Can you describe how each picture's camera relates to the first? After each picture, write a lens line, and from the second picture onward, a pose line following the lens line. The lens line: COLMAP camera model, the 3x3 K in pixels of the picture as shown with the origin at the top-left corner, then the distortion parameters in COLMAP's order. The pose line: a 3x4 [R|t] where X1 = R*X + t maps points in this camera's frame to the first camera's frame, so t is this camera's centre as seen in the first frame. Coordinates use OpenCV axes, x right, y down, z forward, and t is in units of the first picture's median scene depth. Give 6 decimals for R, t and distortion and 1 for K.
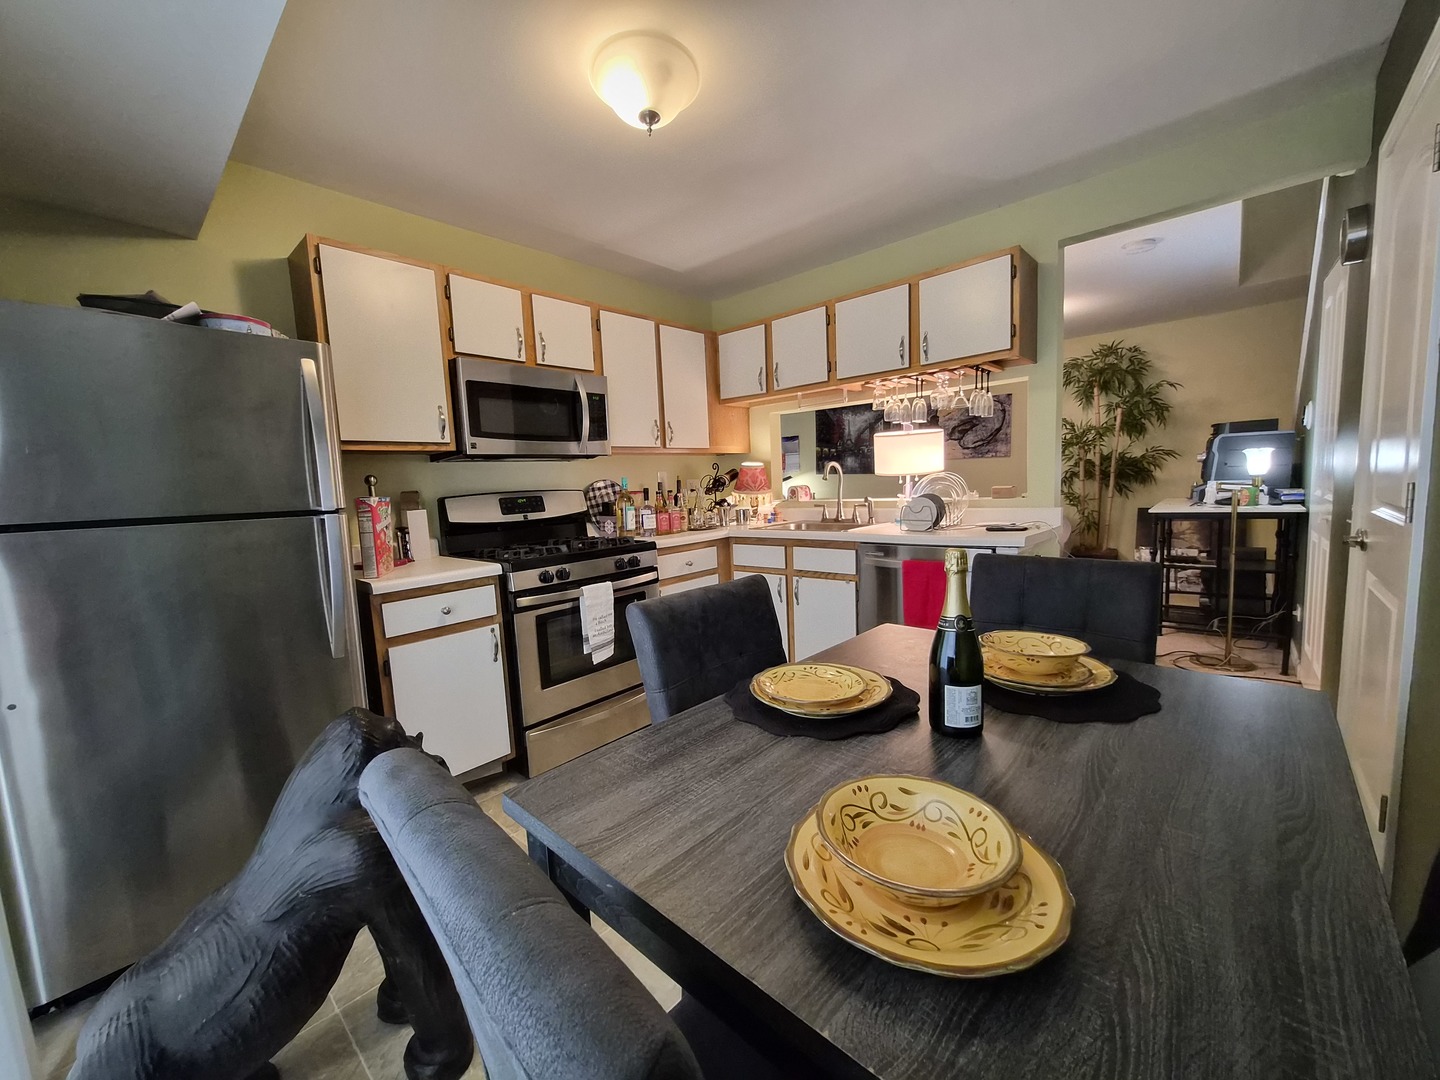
lens RADIAL K [[572.5, 0, 720.4], [0, 572.5, 539.5], [0, 0, 1]] dist [-0.003293, 0.000233]
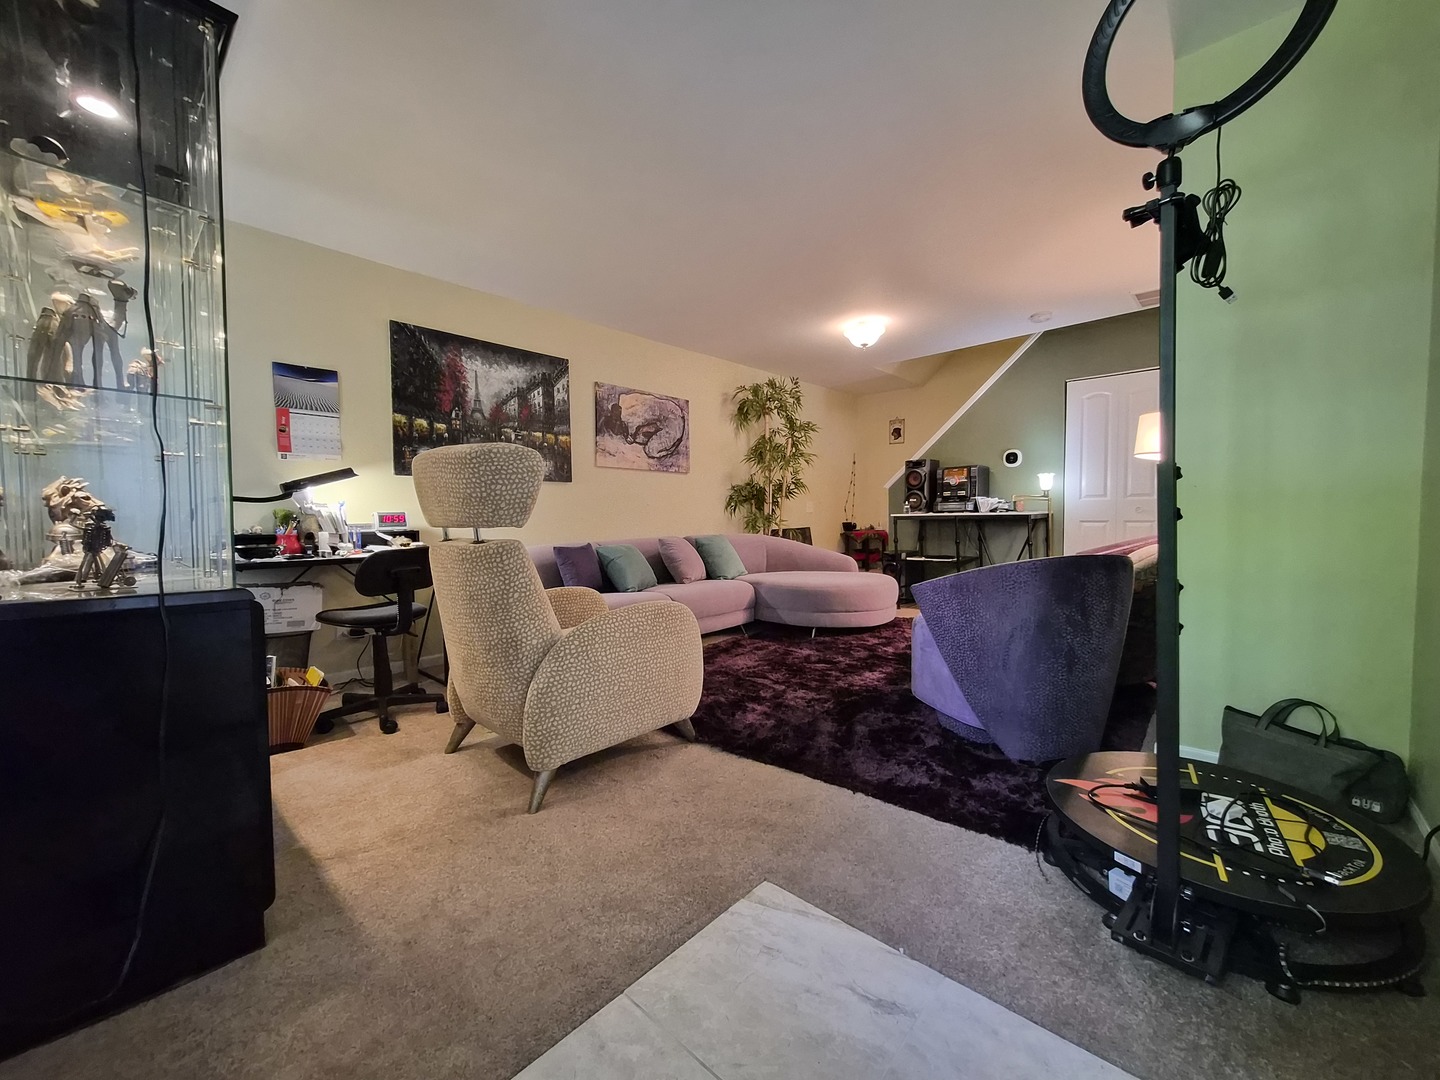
lens RADIAL K [[572.5, 0, 725.4], [0, 572.5, 536.8], [0, 0, 1]] dist [-0.003293, 0.000233]
pose [[0.008665, 0.005870, 0.999945, -0.376957], [0.119428, 0.992819, -0.006863, -0.047754], [-0.992805, 0.119481, 0.007901, 1.083637]]
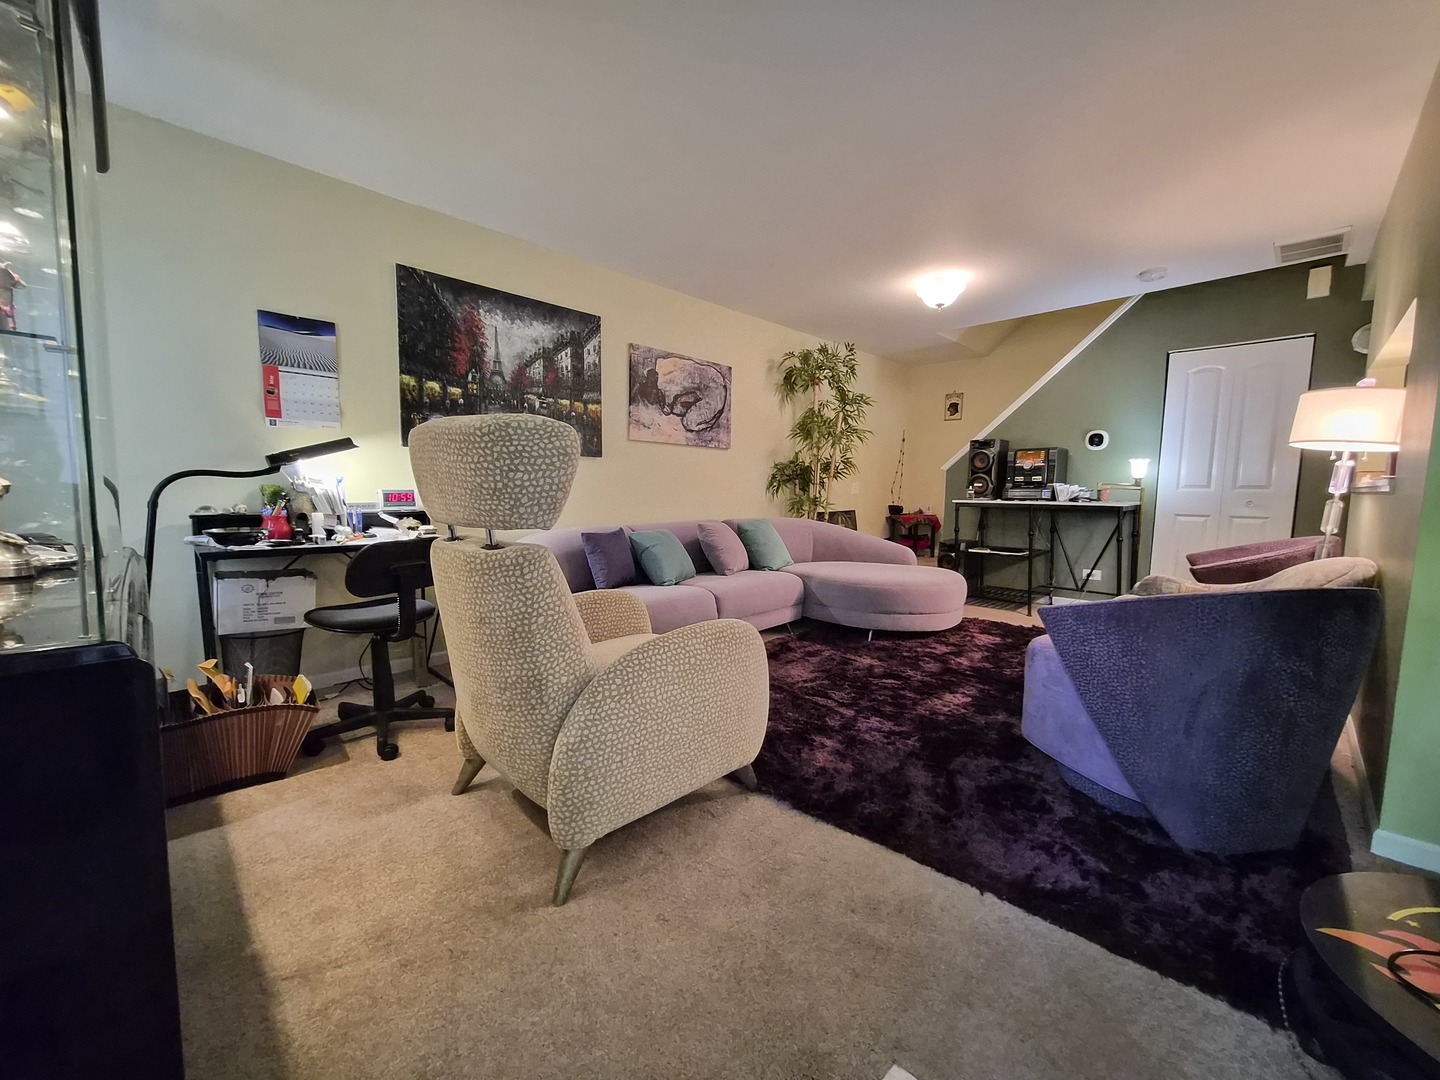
lens RADIAL K [[572.5, 0, 722.8], [0, 572.5, 536.6], [0, 0, 1]] dist [-0.003293, 0.000233]
pose [[0.046985, -0.041722, 0.998024, -0.286165], [0.092560, 0.995011, 0.037239, -0.069231], [-0.994598, 0.090627, 0.050613, 1.117307]]
